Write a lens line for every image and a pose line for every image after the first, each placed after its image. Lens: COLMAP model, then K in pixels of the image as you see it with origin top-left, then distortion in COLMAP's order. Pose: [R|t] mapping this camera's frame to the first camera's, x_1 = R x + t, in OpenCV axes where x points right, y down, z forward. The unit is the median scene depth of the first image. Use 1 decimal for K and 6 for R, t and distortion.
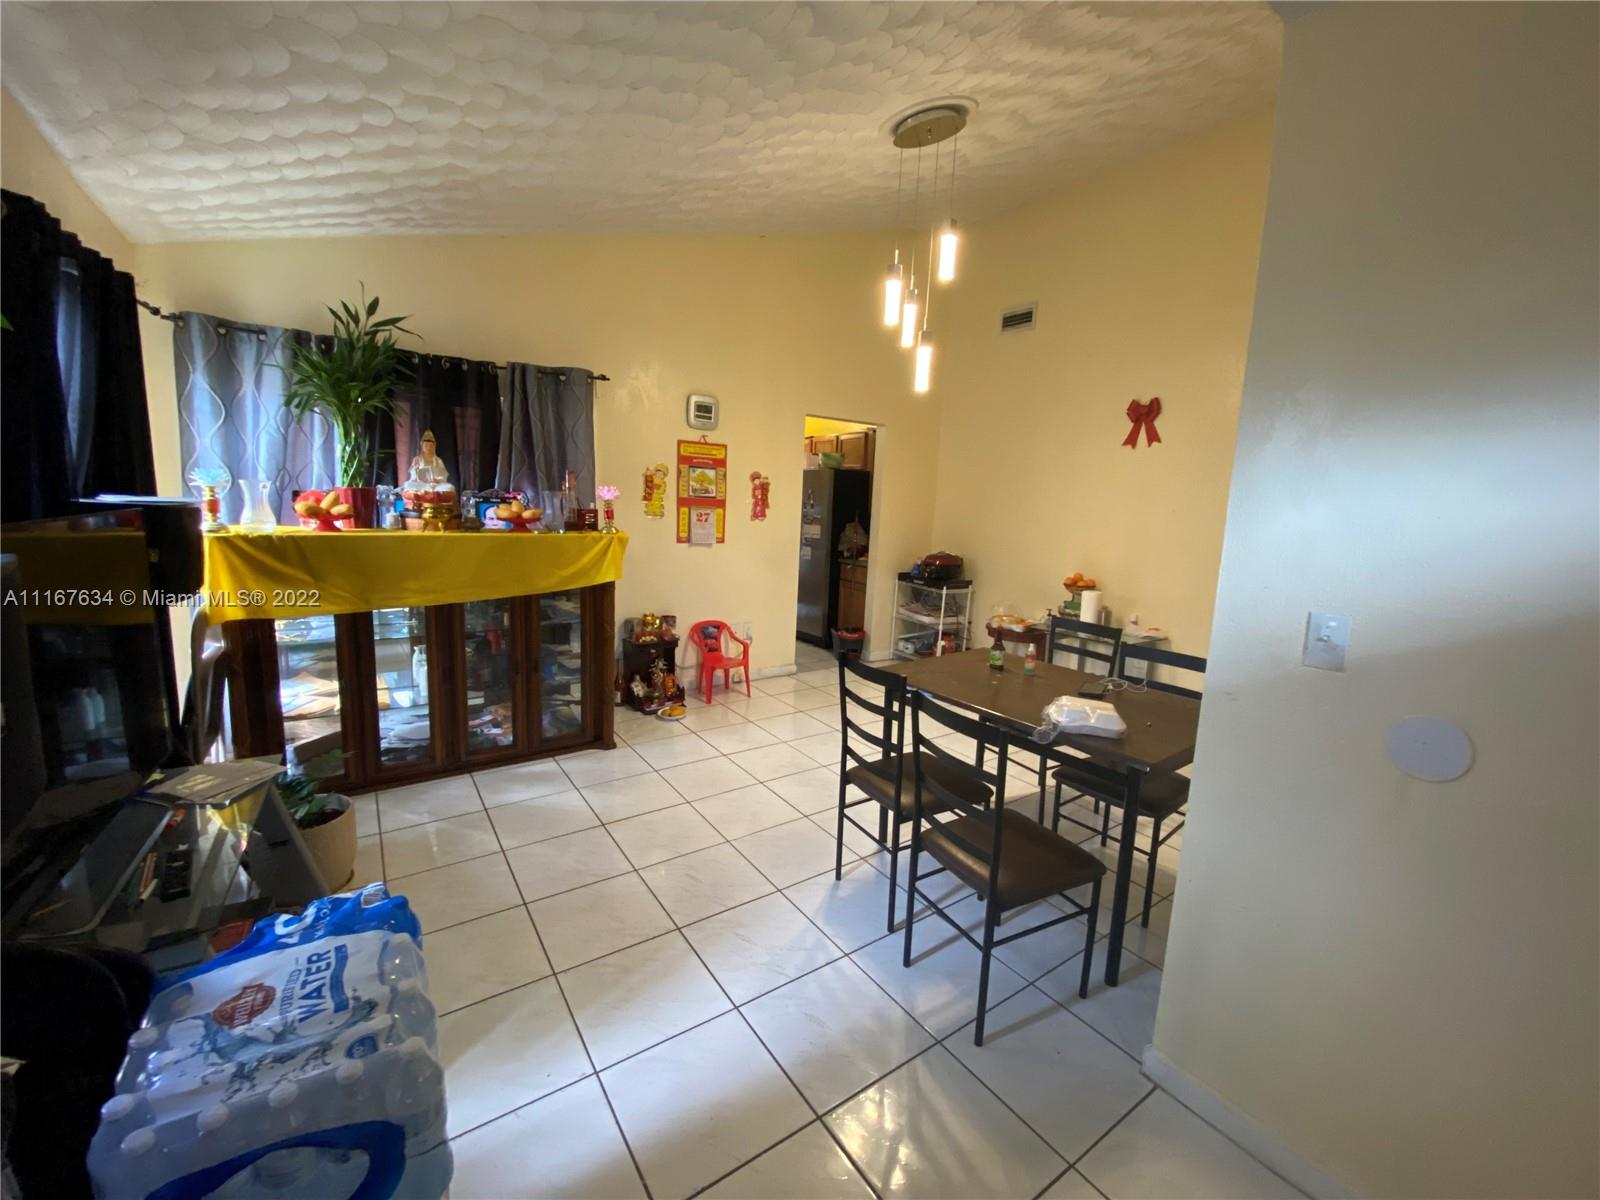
lens RADIAL K [[634.7, 0, 800.0], [0, 634.7, 600.0], [0, 0, 1]] dist [0.018760, -0.019935]
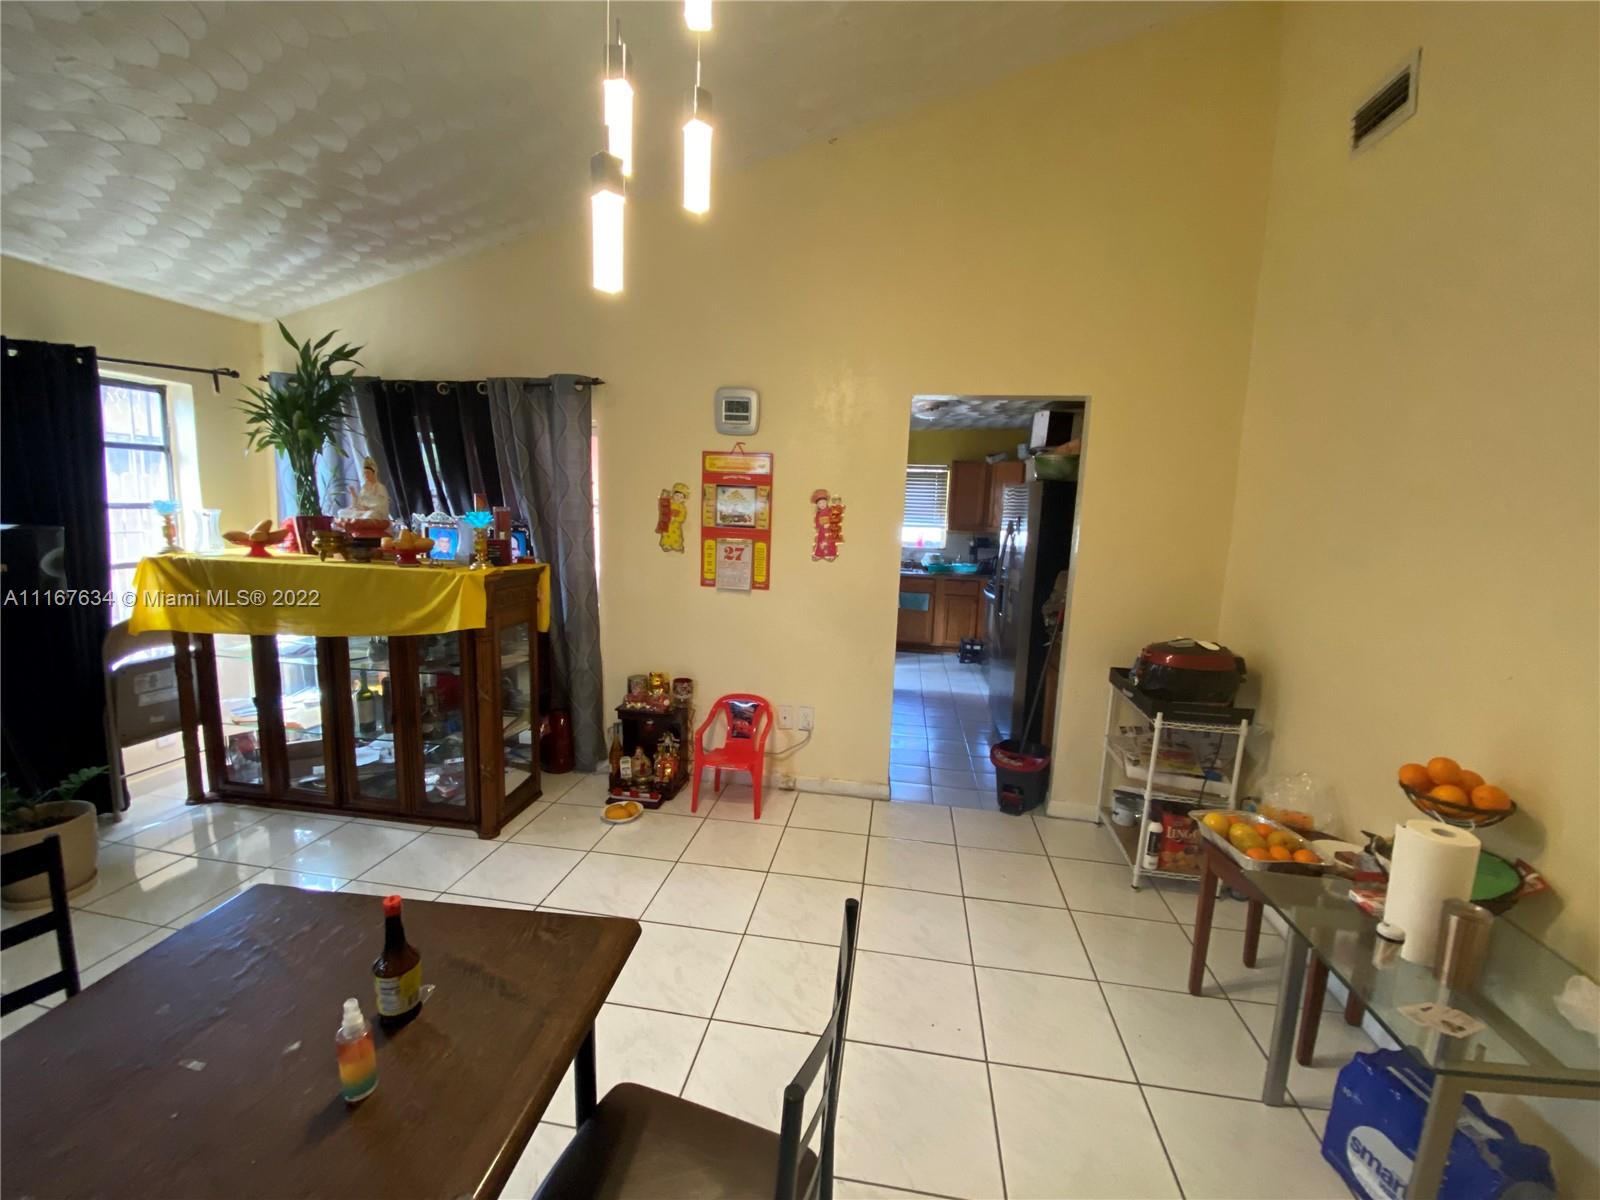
lens RADIAL K [[634.7, 0, 800.0], [0, 634.7, 600.0], [0, 0, 1]] dist [0.018760, -0.019935]
pose [[0.728771, 0.084929, -0.679470, 0.411802], [-0.115793, 0.993273, -0.000042, -0.087614], [0.674896, 0.078708, 0.733703, 0.526891]]
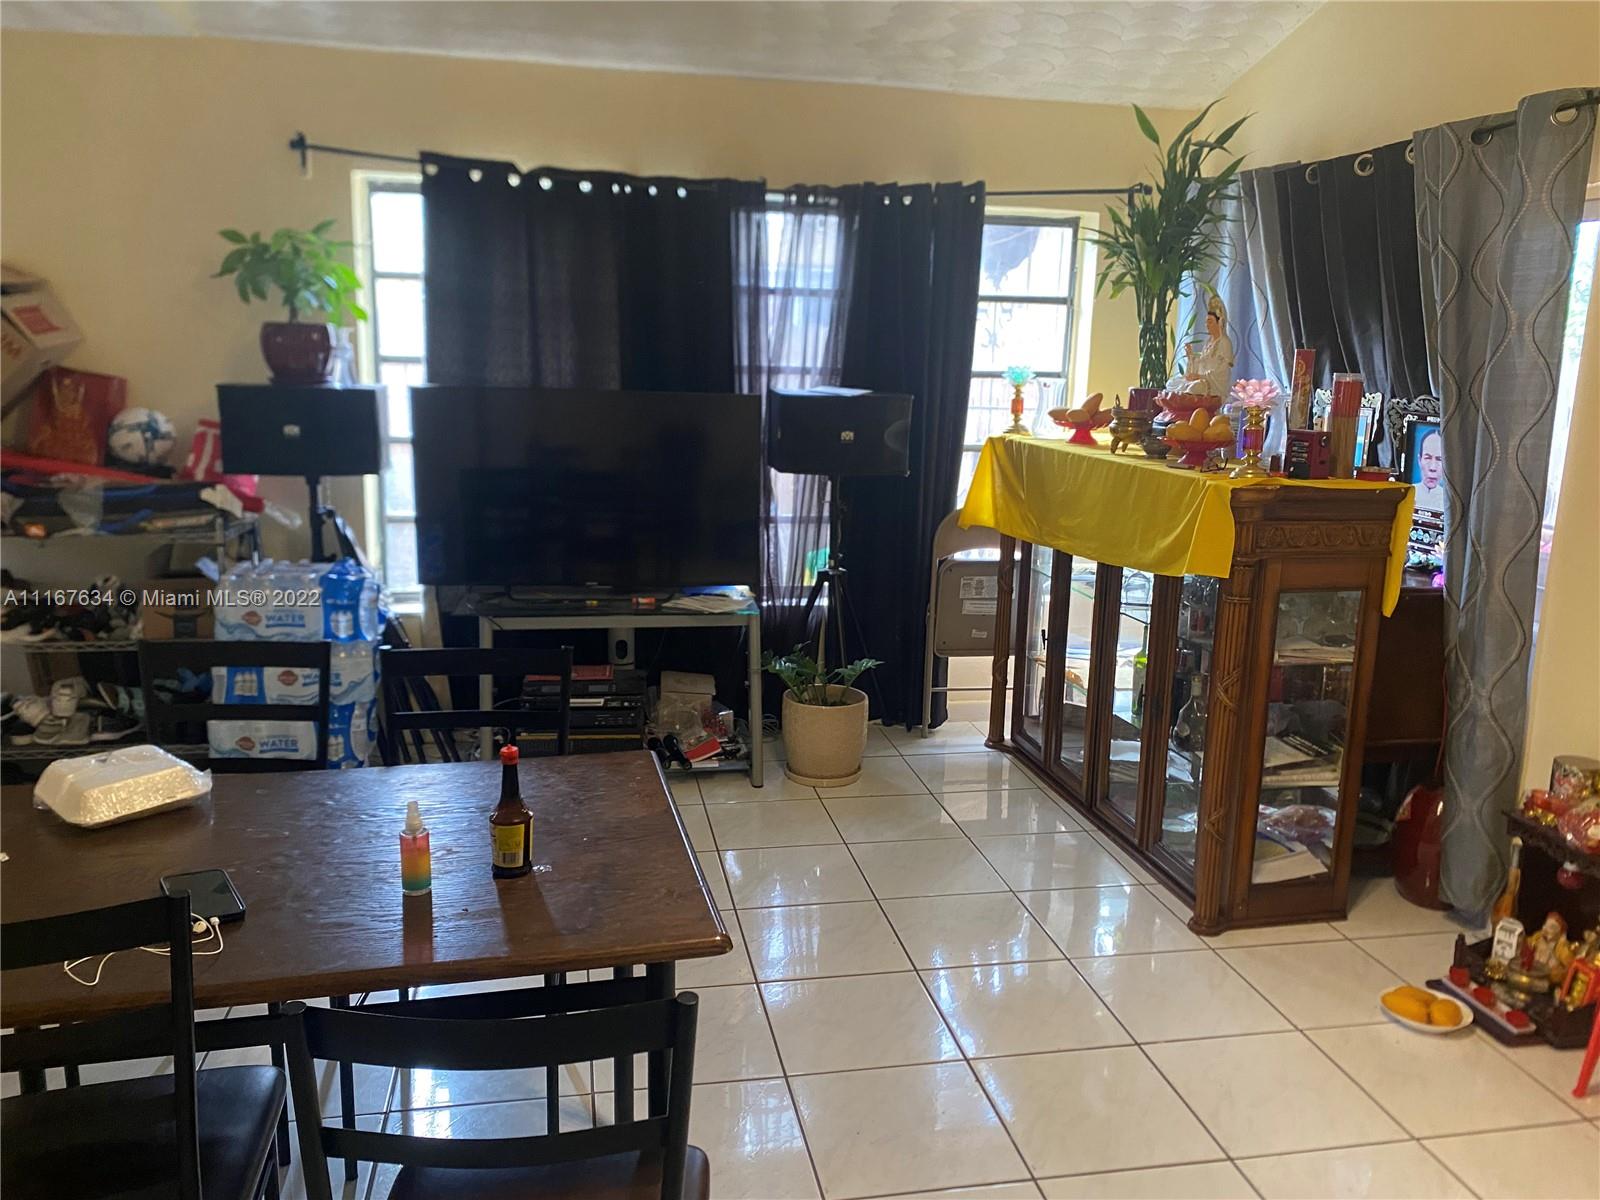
lens RADIAL K [[1228.7, 0, 810.8], [0, 1228.7, 615.0], [0, 0, 1]] dist [0.041352, -0.070527]
pose [[-0.385775, 0.148027, -0.910640, 0.504652], [-0.188038, 0.953711, 0.234687, -0.125000], [0.903227, 0.261771, -0.340083, 0.801878]]
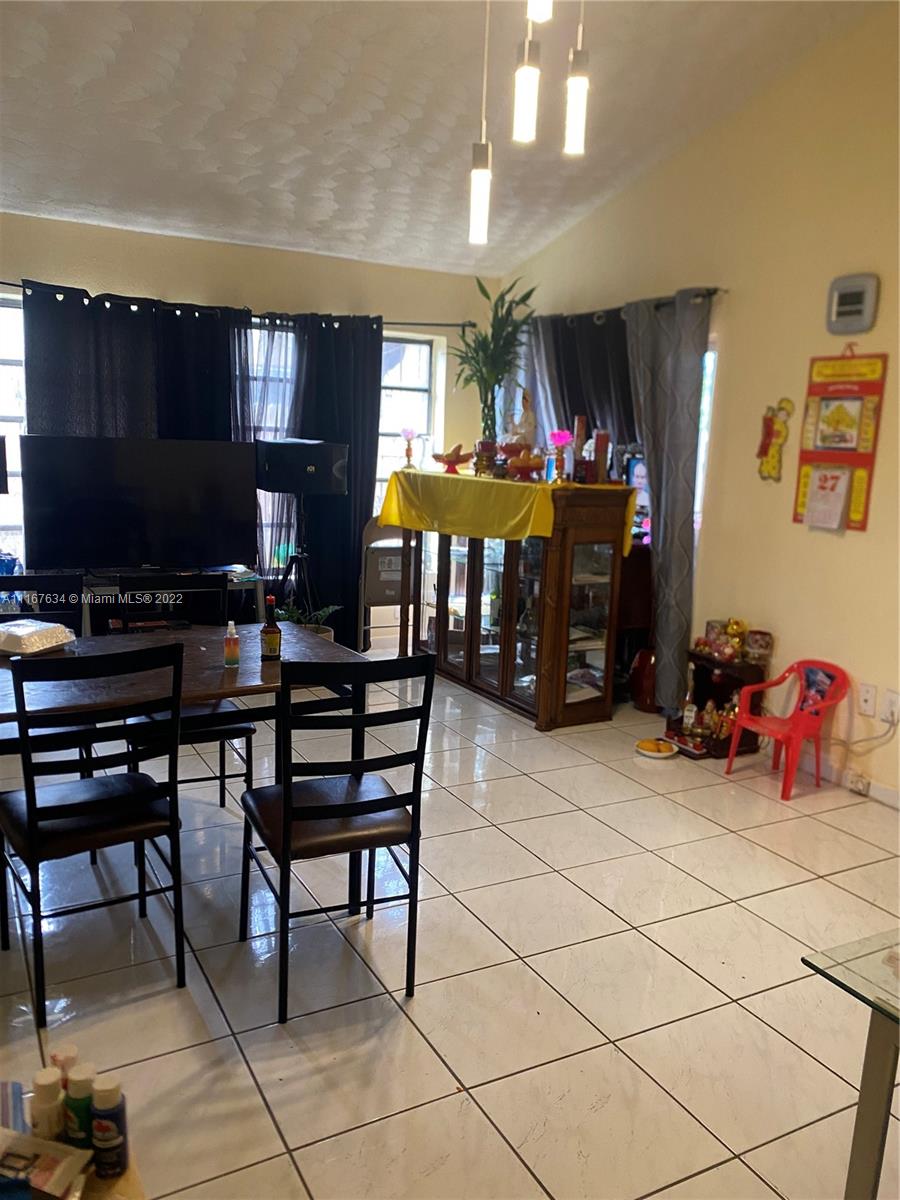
lens RADIAL K [[921.5, 0, 446.3], [0, 921.5, 640.1], [0, 0, 1]] dist [0.041352, -0.070527]
pose [[-0.099880, 0.170897, -0.980213, 0.772955], [-0.196487, 0.962352, 0.187804, -0.082747], [0.975406, 0.211357, -0.062540, 0.748404]]
